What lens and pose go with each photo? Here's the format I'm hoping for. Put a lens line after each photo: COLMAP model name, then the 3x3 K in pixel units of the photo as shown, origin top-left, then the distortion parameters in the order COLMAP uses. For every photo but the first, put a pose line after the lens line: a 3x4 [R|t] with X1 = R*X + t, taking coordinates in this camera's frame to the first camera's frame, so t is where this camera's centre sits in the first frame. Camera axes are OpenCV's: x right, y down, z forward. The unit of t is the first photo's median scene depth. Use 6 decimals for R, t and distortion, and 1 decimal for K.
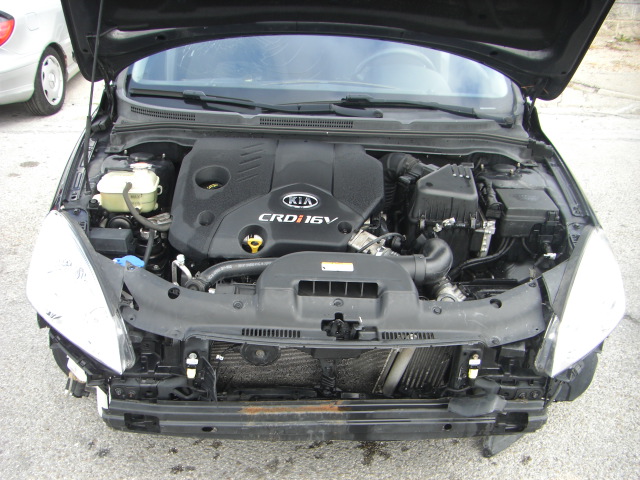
lens RADIAL K [[718.6, 0, 303.6], [0, 718.6, 304.2], [0, 0, 1]] dist [-0.182349, 0.095093]
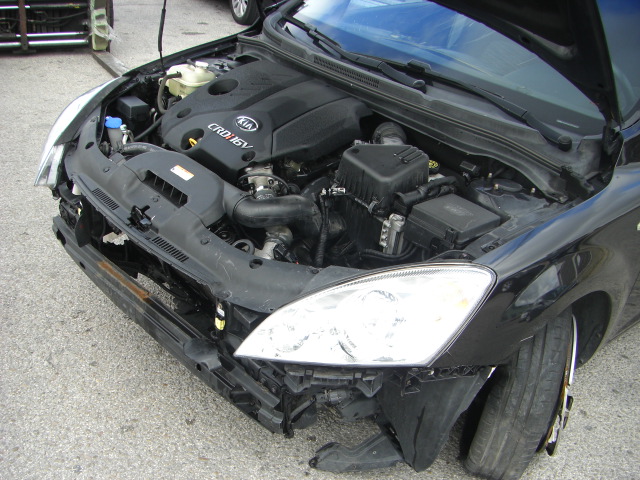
lens RADIAL K [[718.6, 0, 303.6], [0, 718.6, 304.2], [0, 0, 1]] dist [-0.182349, 0.095093]
pose [[0.641371, 0.441593, -0.627407, 0.752015], [-0.442486, 0.880953, 0.167714, -0.113121], [0.626778, 0.170052, 0.760416, 0.283494]]
